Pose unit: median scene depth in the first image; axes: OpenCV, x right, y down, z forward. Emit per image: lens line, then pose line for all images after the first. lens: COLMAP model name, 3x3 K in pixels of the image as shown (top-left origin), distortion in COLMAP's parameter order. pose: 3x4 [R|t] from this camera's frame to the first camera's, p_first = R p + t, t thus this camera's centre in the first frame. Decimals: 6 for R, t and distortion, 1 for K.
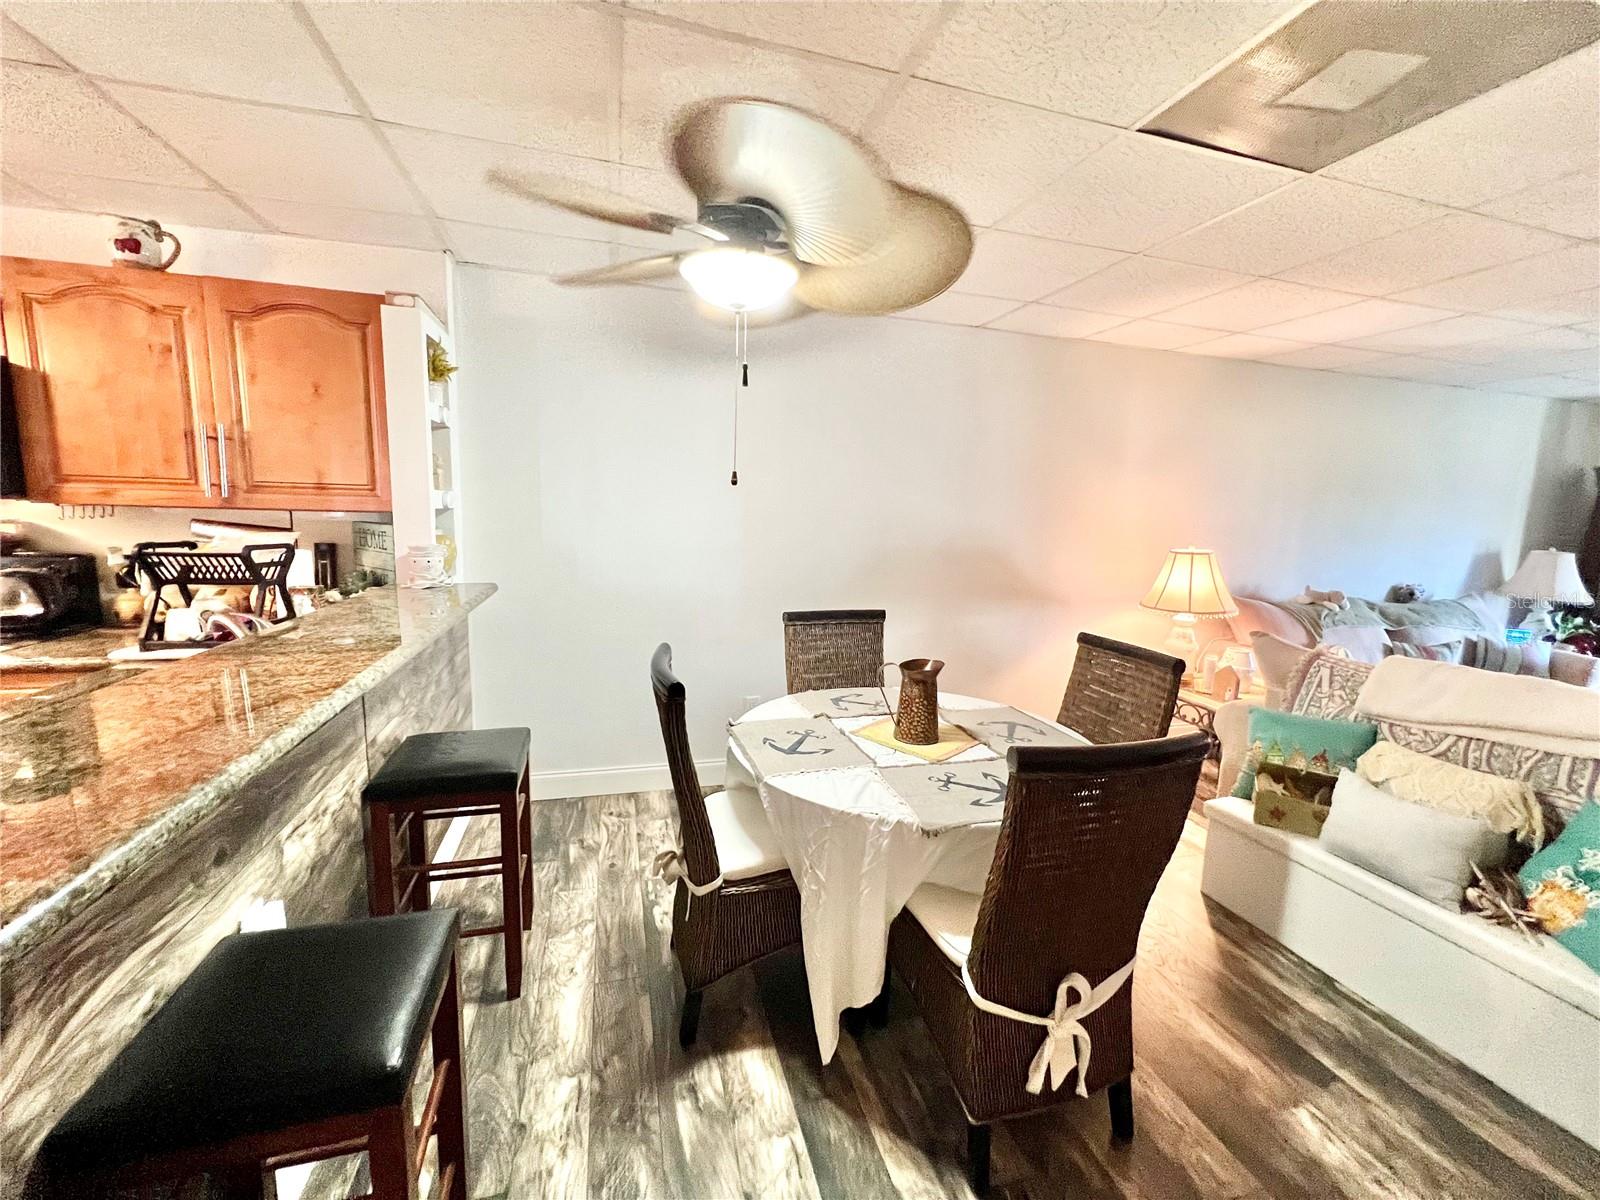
lens RADIAL K [[637.3, 0, 794.6], [0, 637.3, 601.2], [0, 0, 1]] dist [-0.001973, 0.000331]
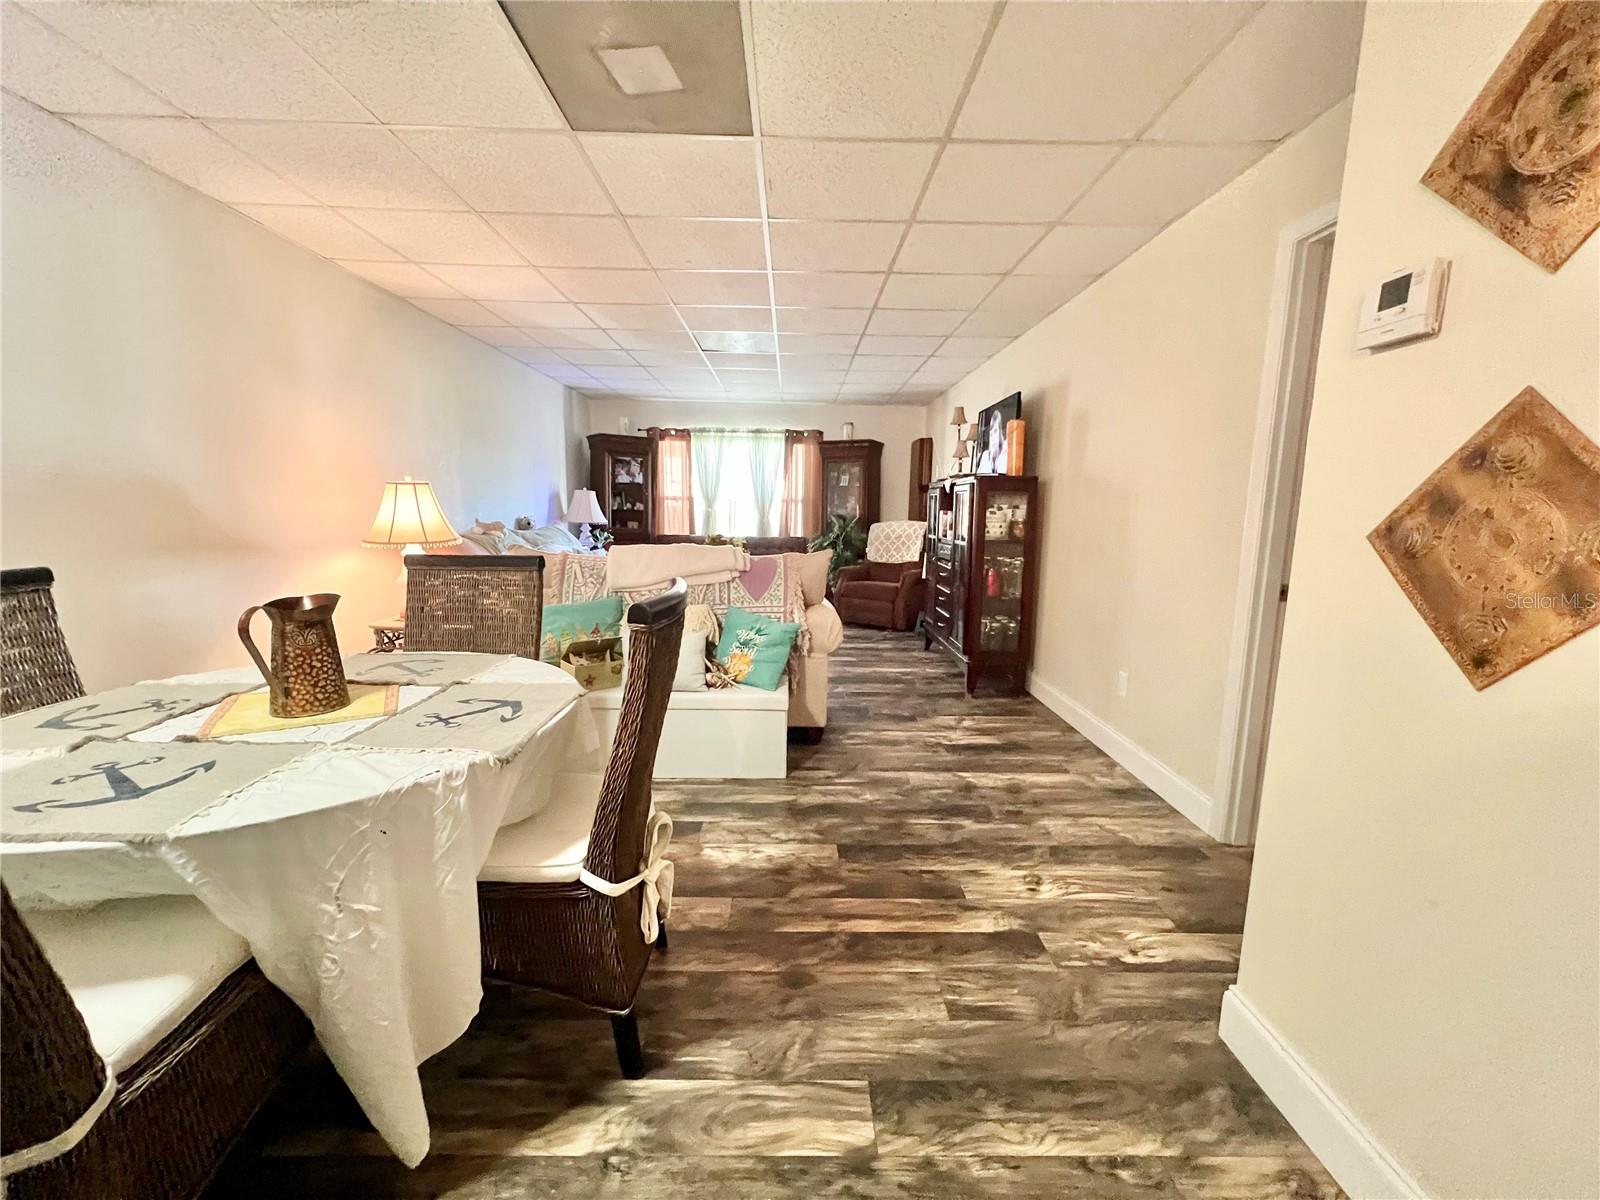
lens RADIAL K [[637.3, 0, 794.6], [0, 637.3, 601.2], [0, 0, 1]] dist [-0.001973, 0.000331]
pose [[0.266135, -0.170087, 0.948811, -0.347817], [0.128965, 0.981743, 0.139817, 0.078768], [-0.955270, 0.085153, 0.283211, 0.324246]]
